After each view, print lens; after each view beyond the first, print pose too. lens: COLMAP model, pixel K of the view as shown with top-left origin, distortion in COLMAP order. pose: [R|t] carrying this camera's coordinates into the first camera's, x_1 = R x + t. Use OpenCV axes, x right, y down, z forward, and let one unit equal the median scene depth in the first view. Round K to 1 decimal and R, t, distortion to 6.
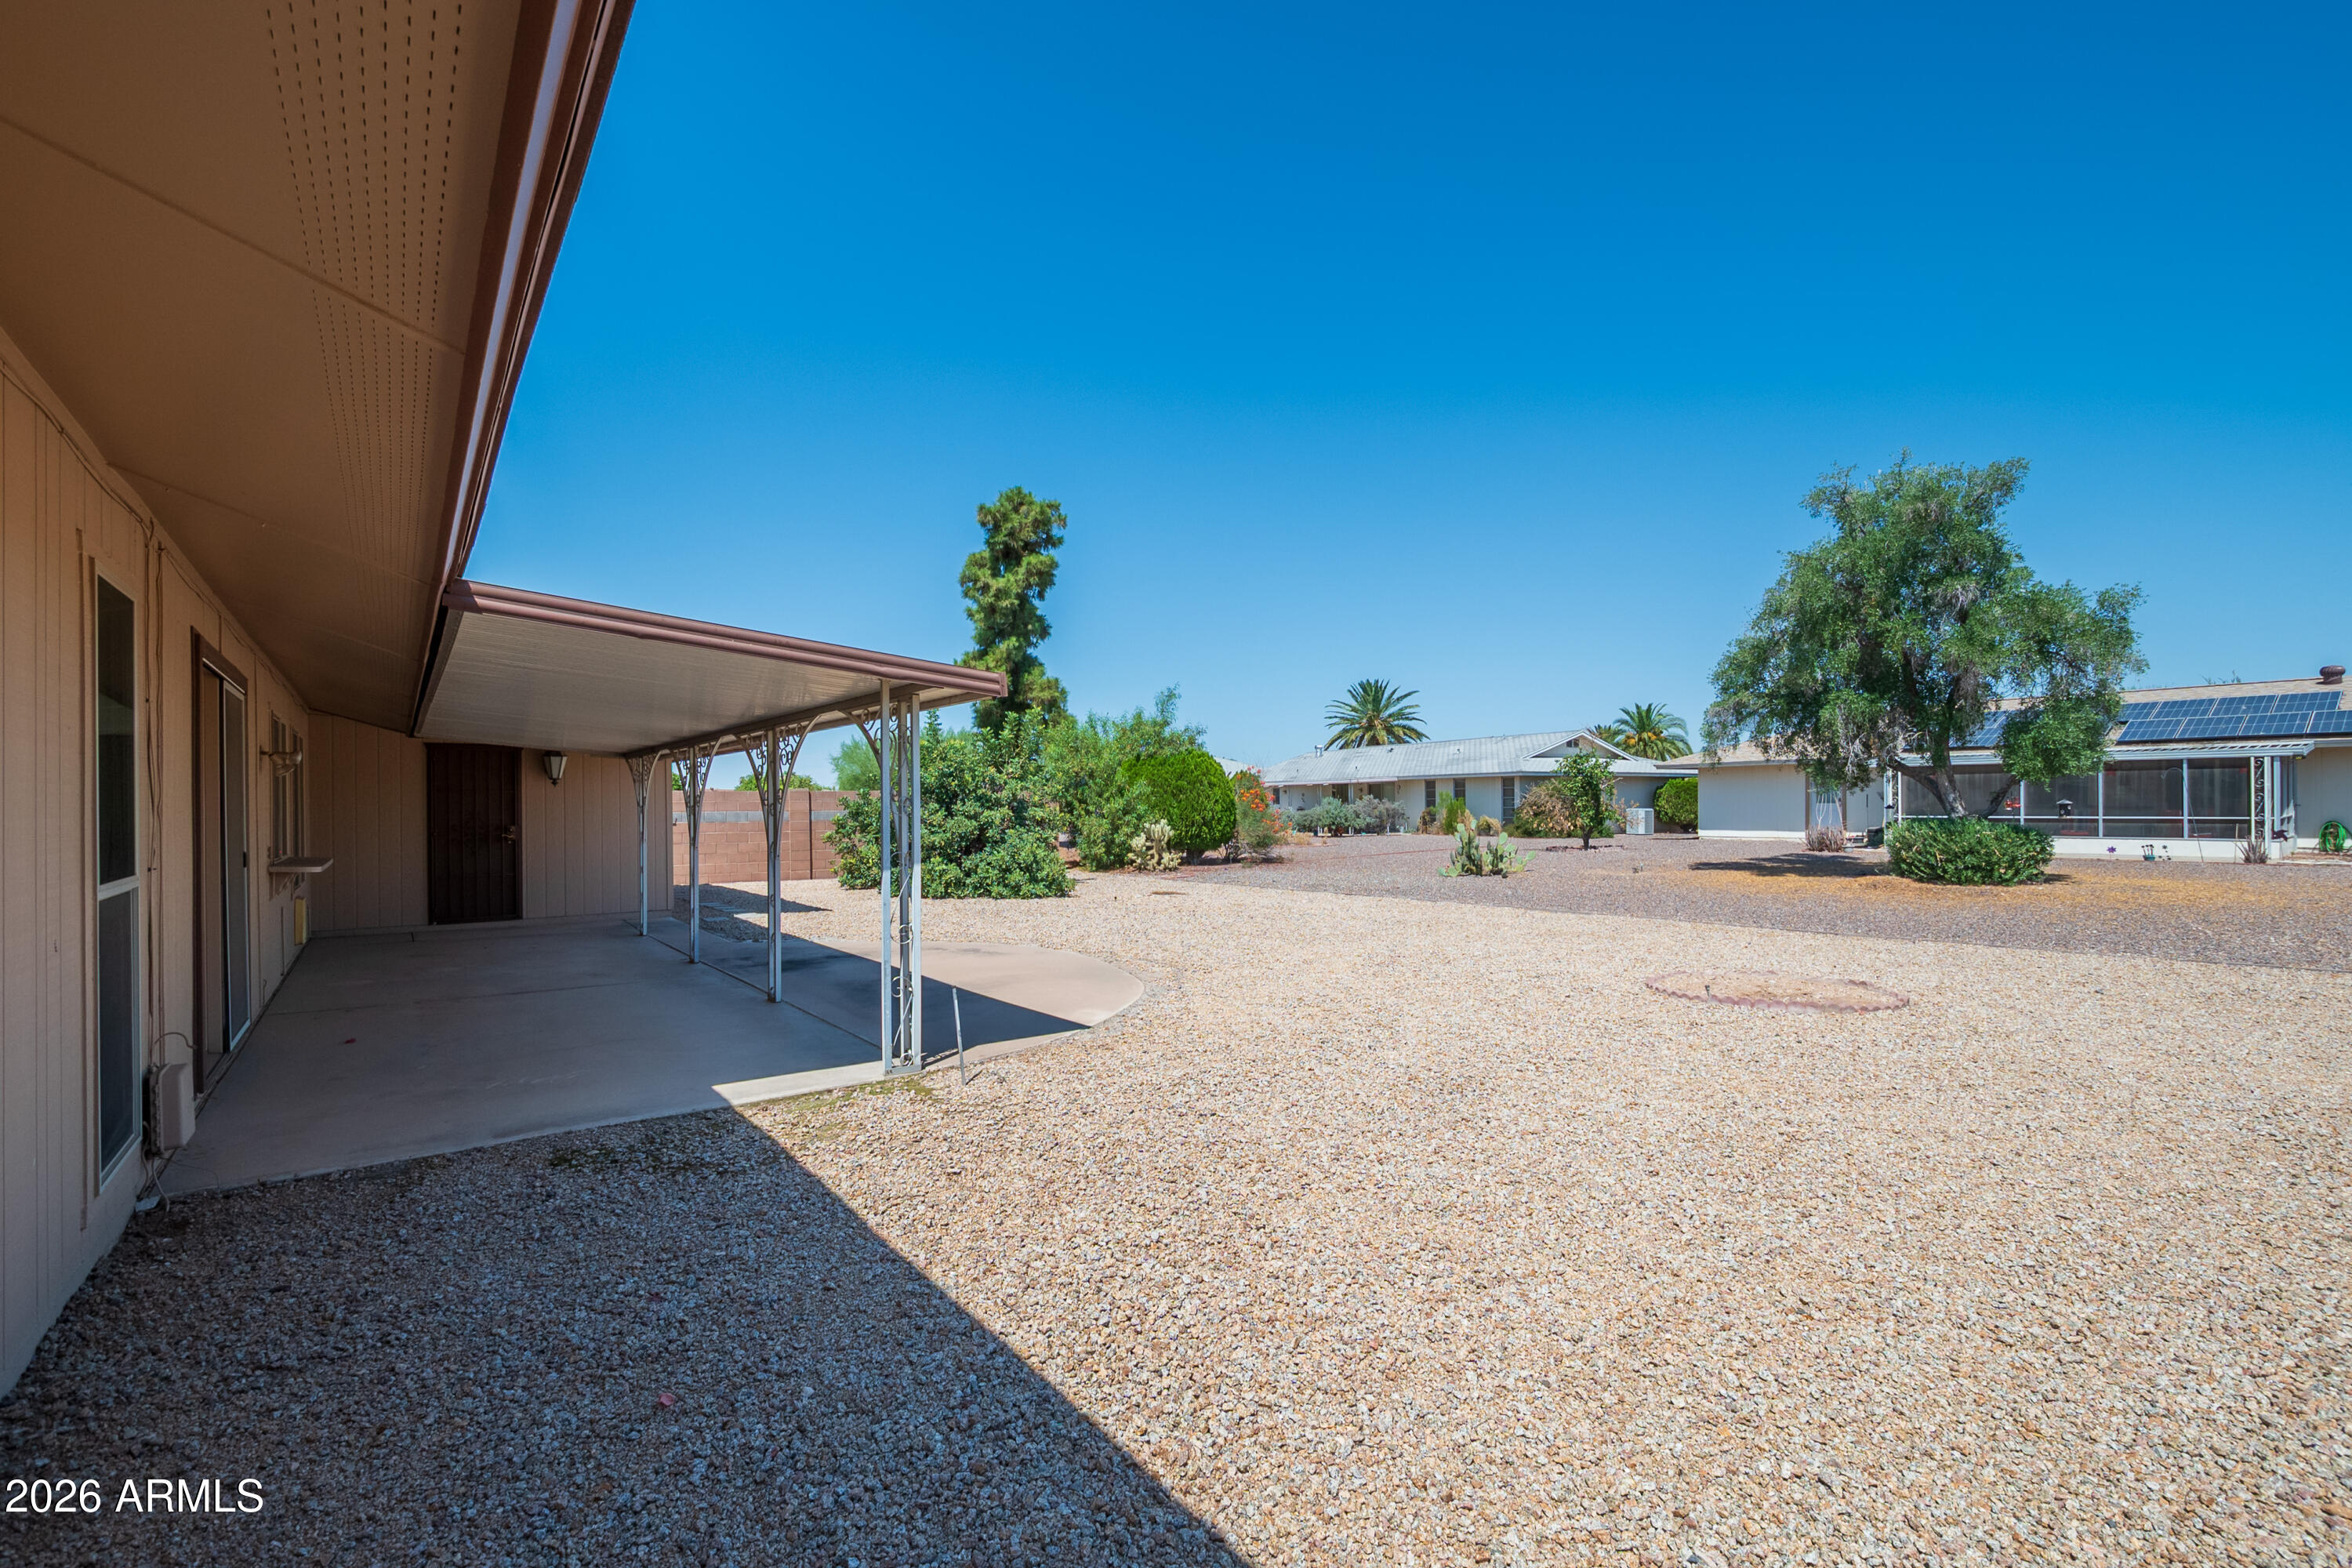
lens RADIAL K [[1027.2, 0, 1164.4], [0, 1027.2, 819.7], [0, 0, 1]] dist [0.005491, -0.002440]
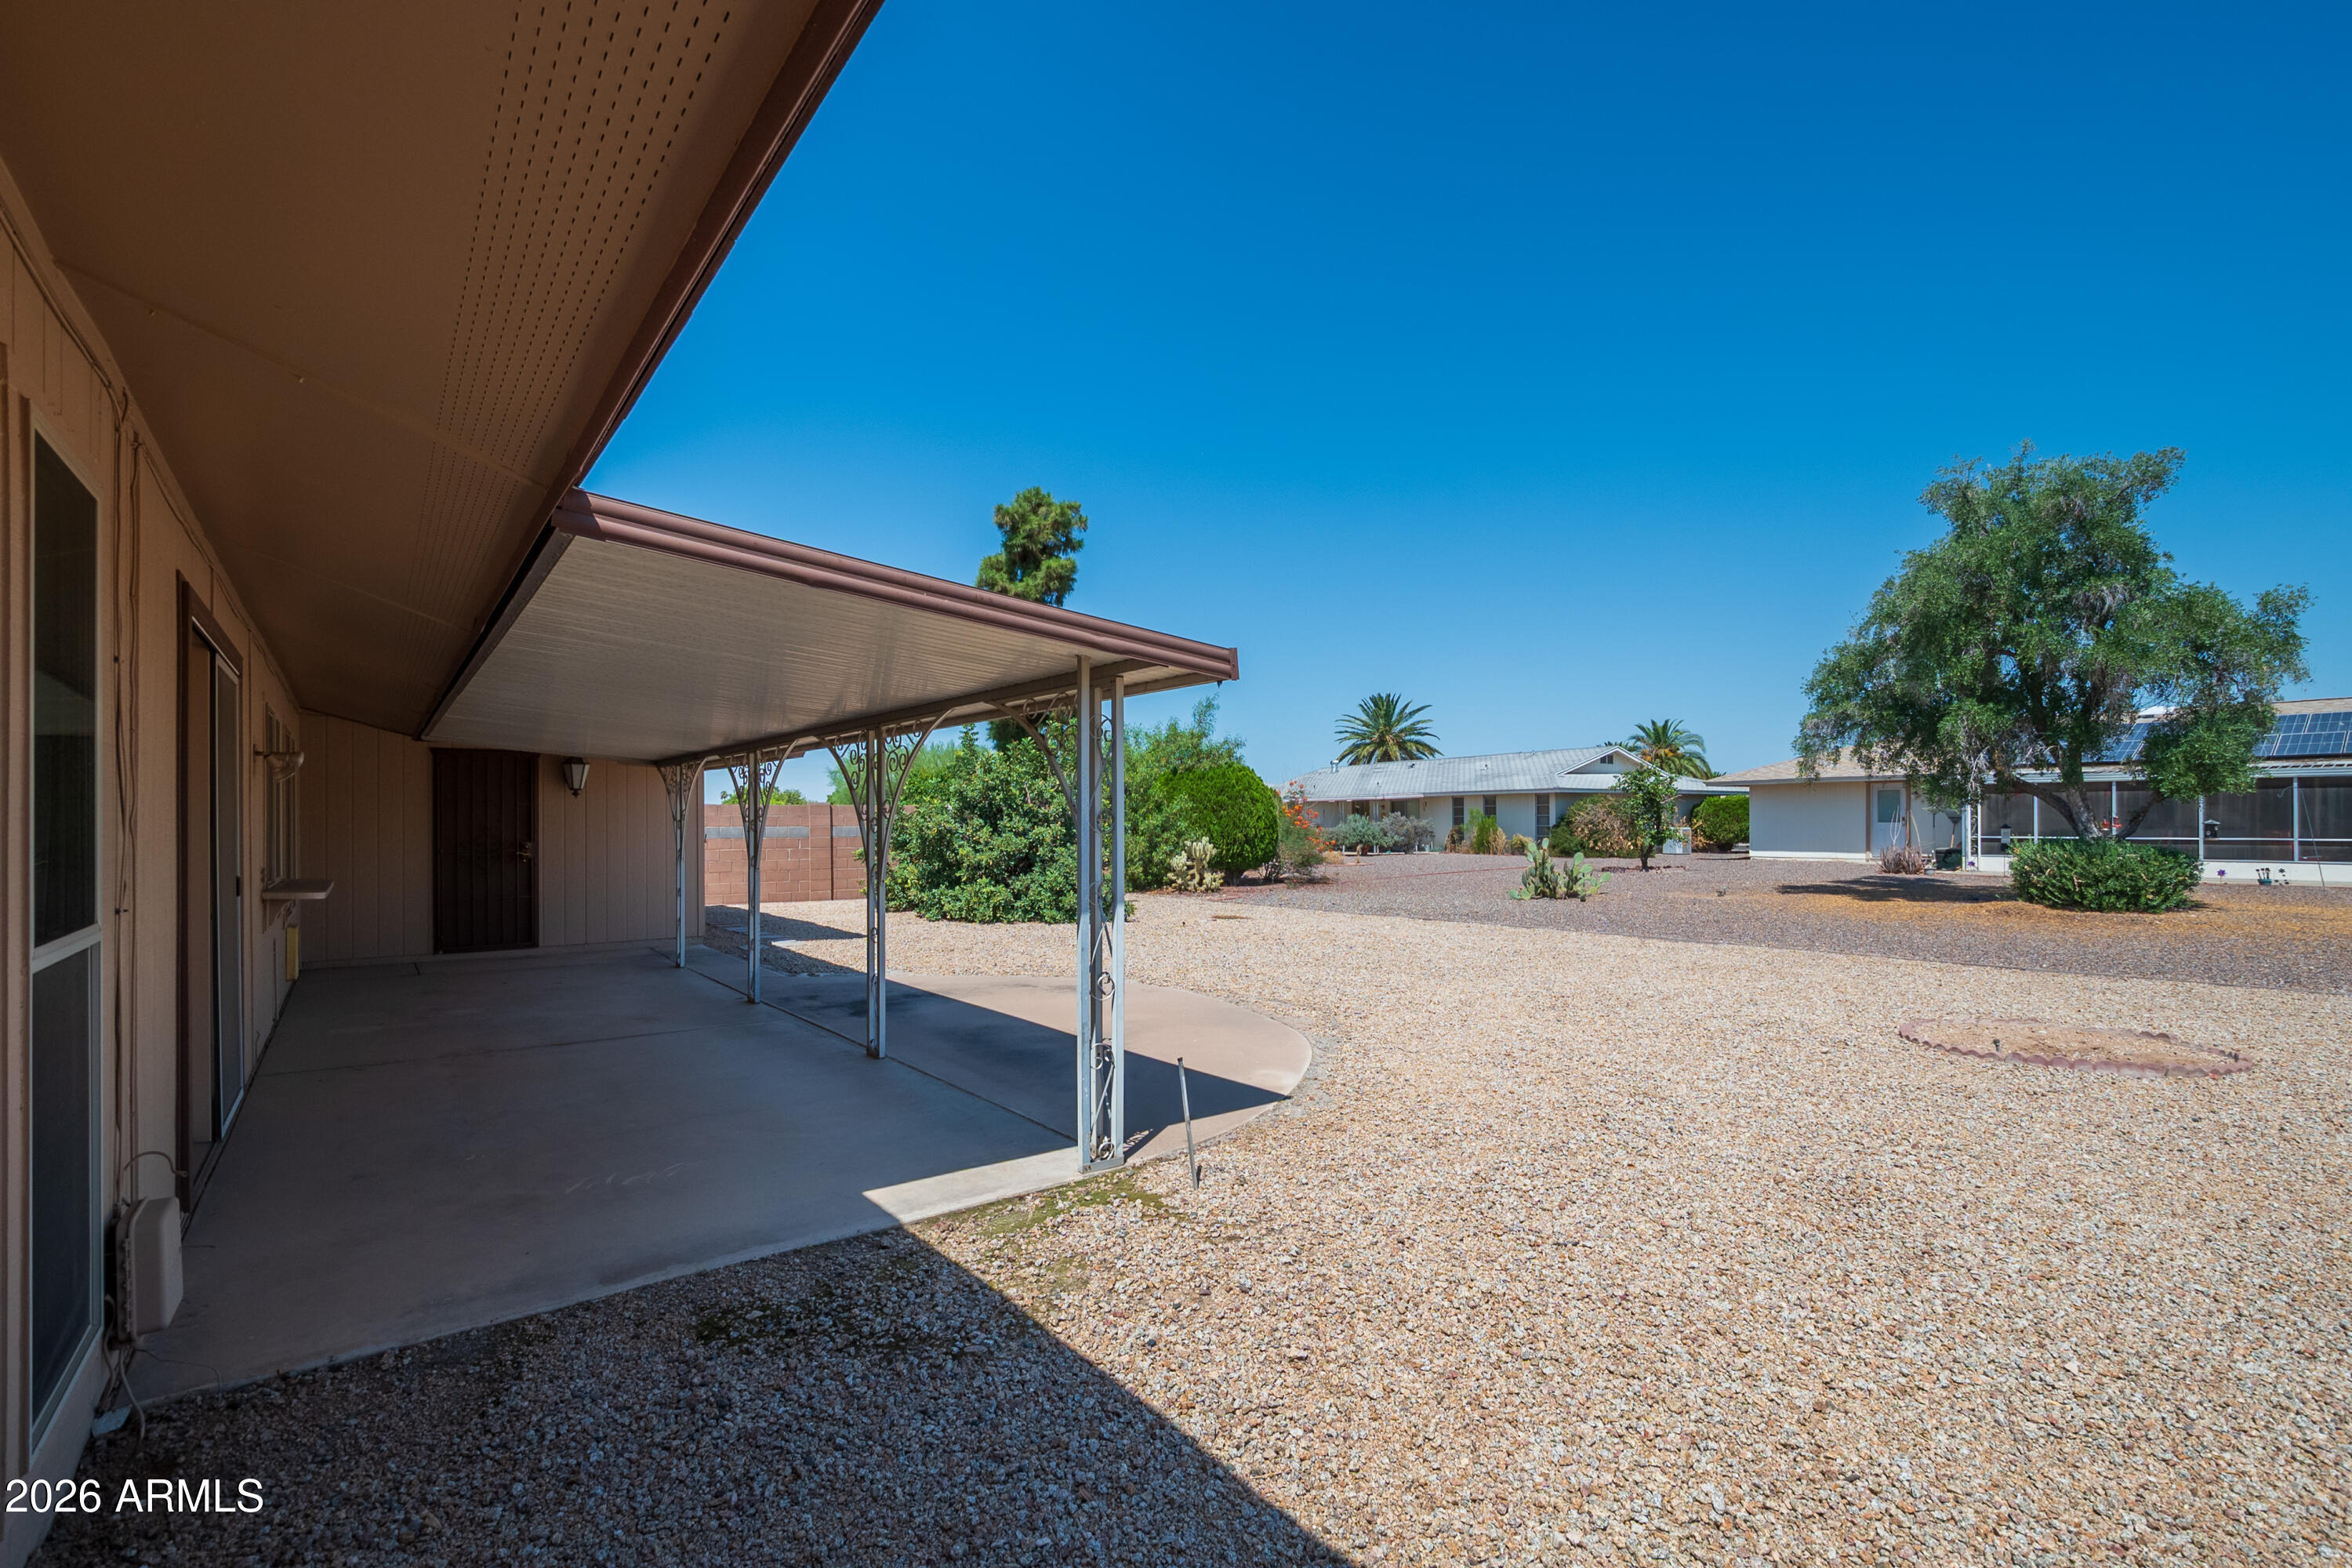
lens RADIAL K [[1027.2, 0, 1149.2], [0, 1027.2, 834.2], [0, 0, 1]] dist [0.005491, -0.002440]
pose [[0.999944, 0.003959, 0.009836, -0.107967], [-0.003938, 0.999990, -0.002178, -0.001106], [-0.009844, 0.002139, 0.999949, 0.108752]]
